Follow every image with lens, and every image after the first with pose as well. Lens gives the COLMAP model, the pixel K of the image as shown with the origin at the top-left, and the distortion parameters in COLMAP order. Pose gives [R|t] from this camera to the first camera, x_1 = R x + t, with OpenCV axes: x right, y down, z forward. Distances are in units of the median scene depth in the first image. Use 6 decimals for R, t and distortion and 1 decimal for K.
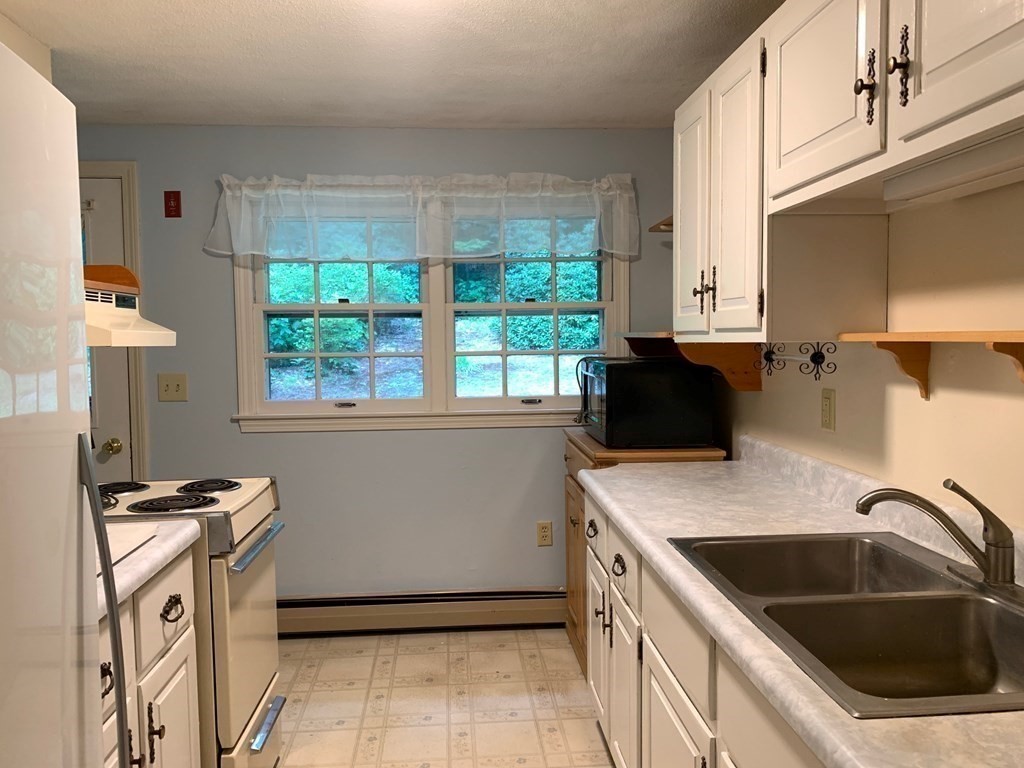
lens RADIAL K [[783.4, 0, 513.8], [0, 783.4, 373.8], [0, 0, 1]] dist [0.019008, -0.007721]
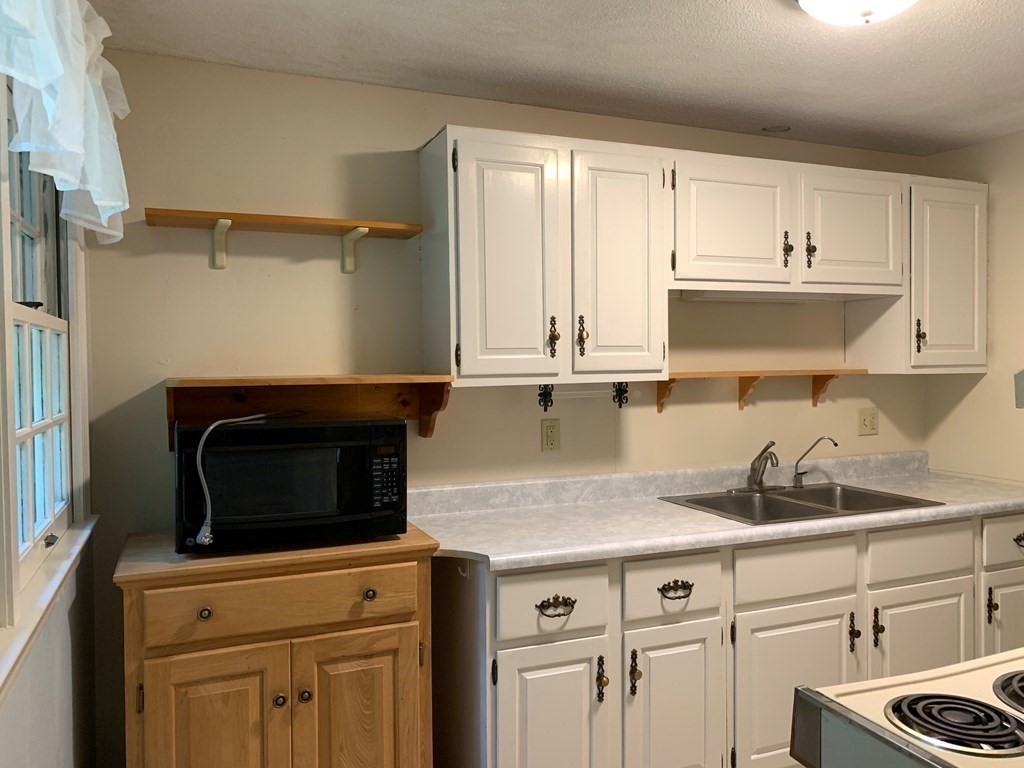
lens RADIAL K [[783.4, 0, 513.8], [0, 783.4, 373.8], [0, 0, 1]] dist [0.019008, -0.007721]
pose [[-0.303806, 0.000568, 0.952734, -0.942372], [0.061682, 0.997914, 0.019074, -0.097690], [-0.950735, 0.064562, -0.303207, 1.728815]]
